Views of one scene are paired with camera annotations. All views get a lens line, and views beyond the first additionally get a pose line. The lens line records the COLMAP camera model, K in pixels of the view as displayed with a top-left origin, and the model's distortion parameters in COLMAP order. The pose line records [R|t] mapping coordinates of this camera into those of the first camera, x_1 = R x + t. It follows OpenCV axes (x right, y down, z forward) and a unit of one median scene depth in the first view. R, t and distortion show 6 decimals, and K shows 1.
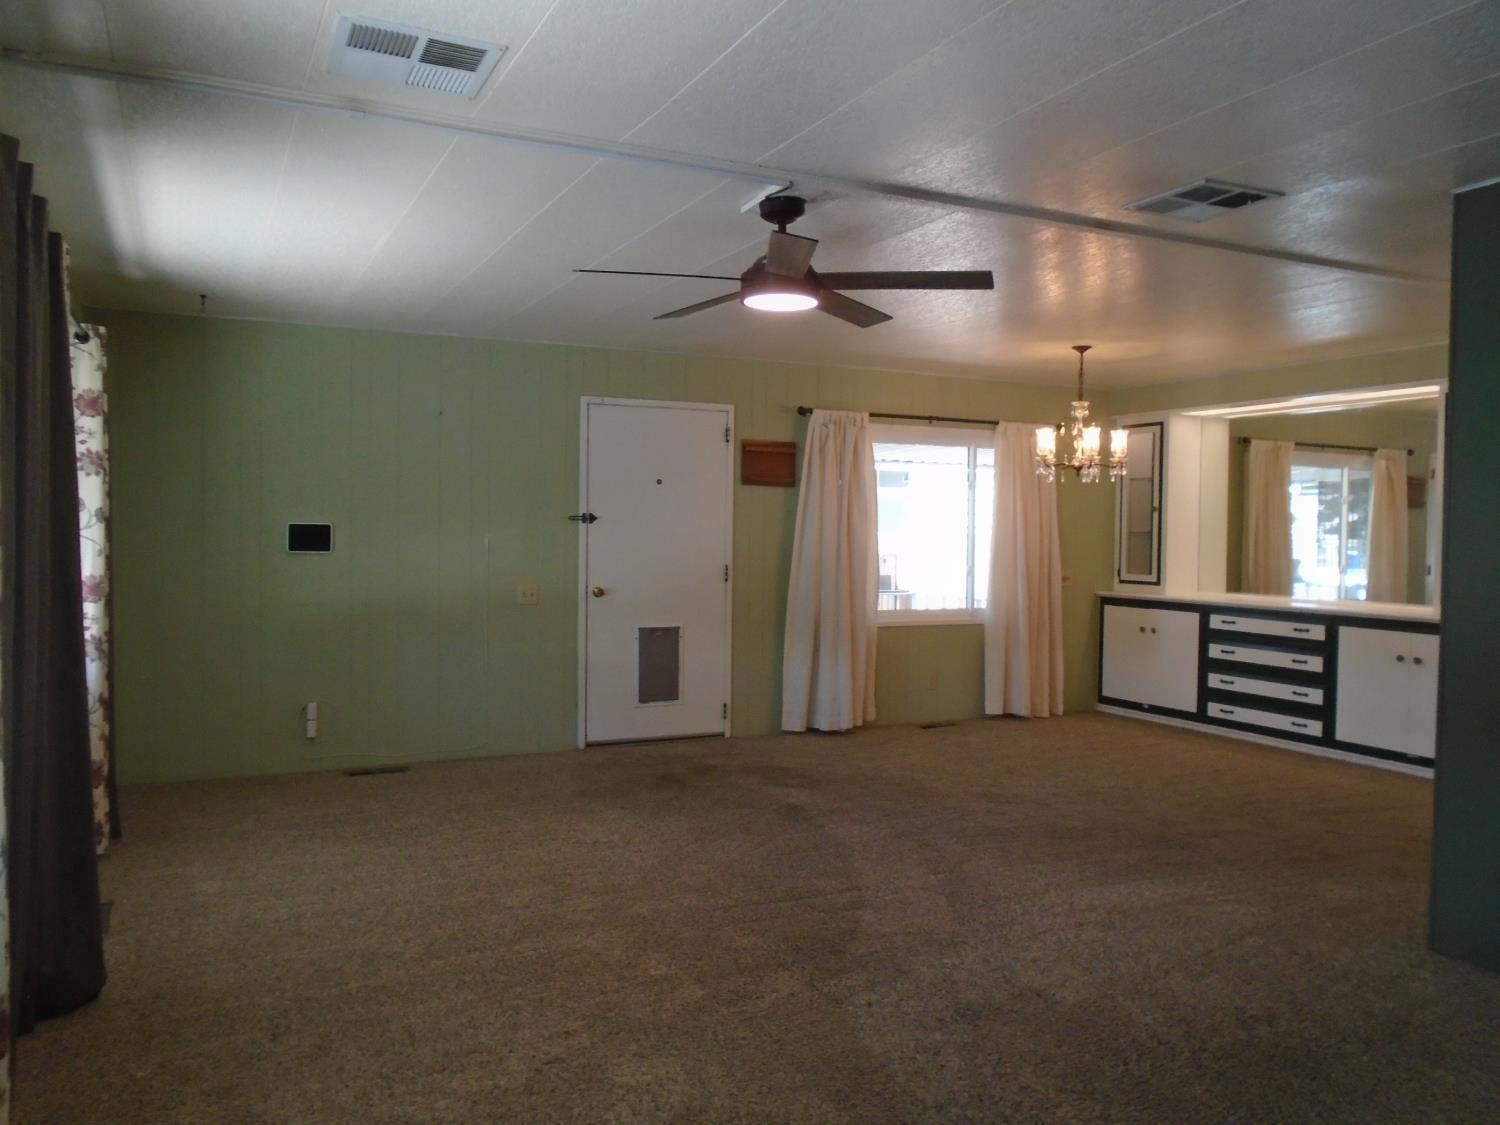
lens RADIAL K [[1136.7, 0, 751.7], [0, 1136.7, 564.0], [0, 0, 1]] dist [-0.025246, 0.006858]
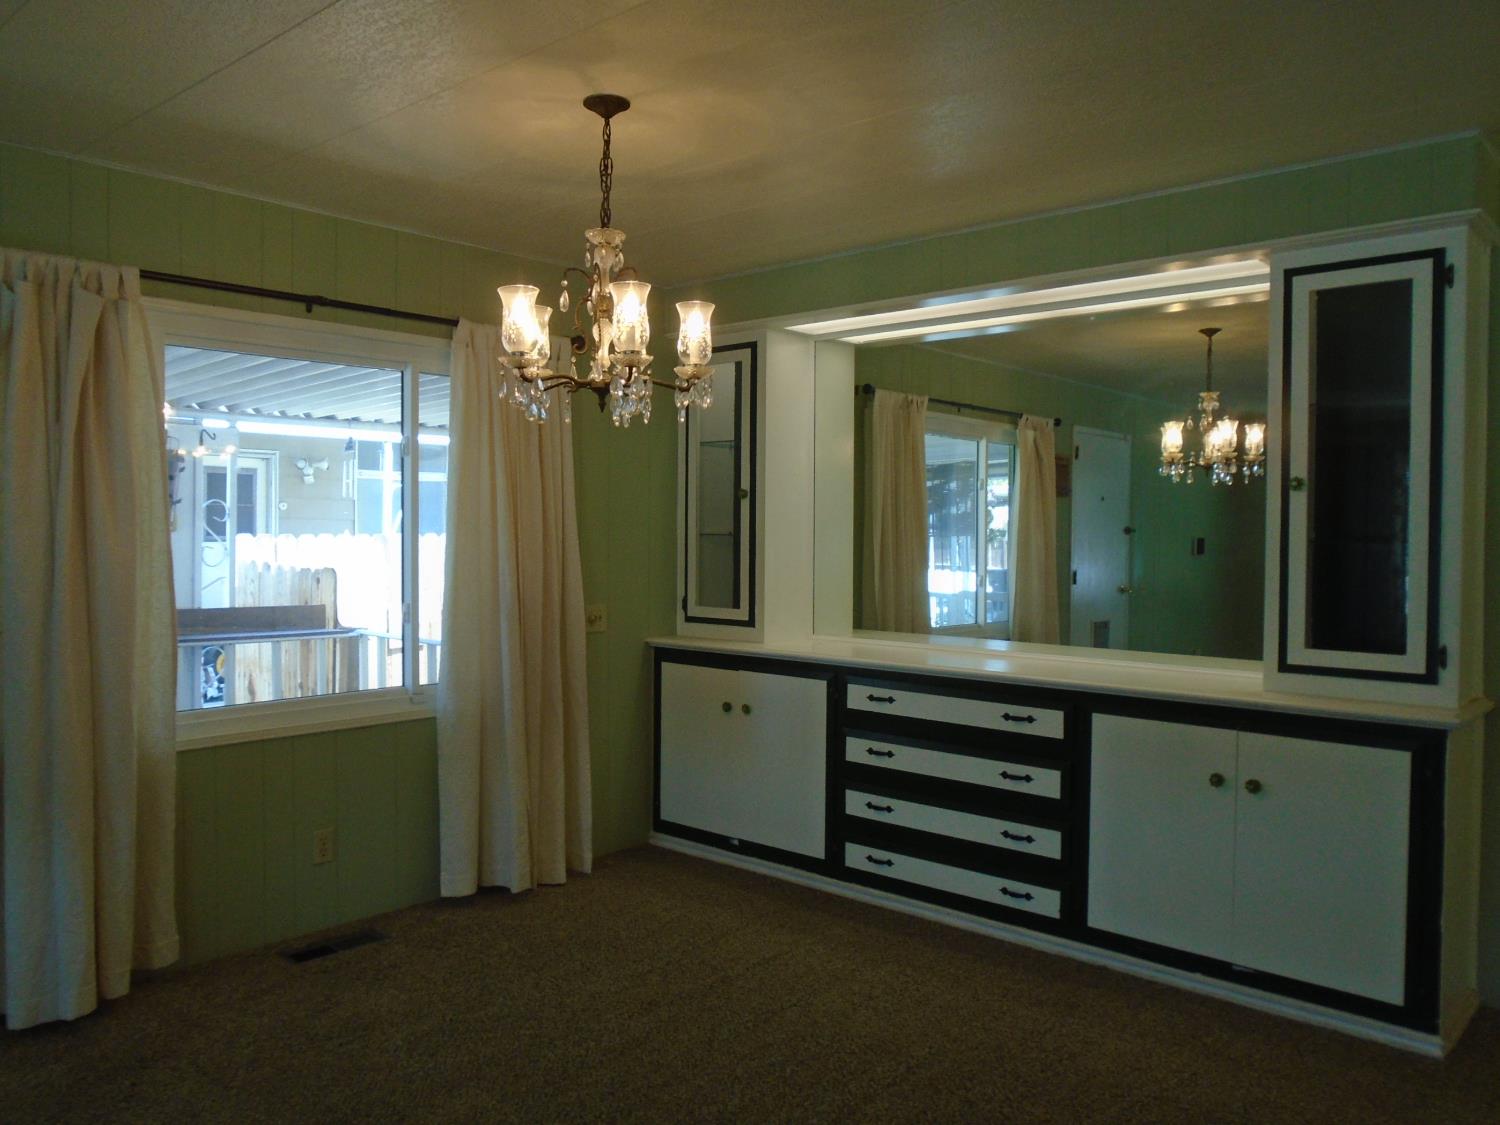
lens RADIAL K [[1136.7, 0, 751.8], [0, 1136.7, 566.2], [0, 0, 1]] dist [-0.025246, 0.006858]
pose [[0.925392, -0.017458, 0.378610, 0.145578], [0.014854, 0.999842, 0.009798, -0.018166], [-0.378721, -0.003443, 0.925504, 0.479877]]
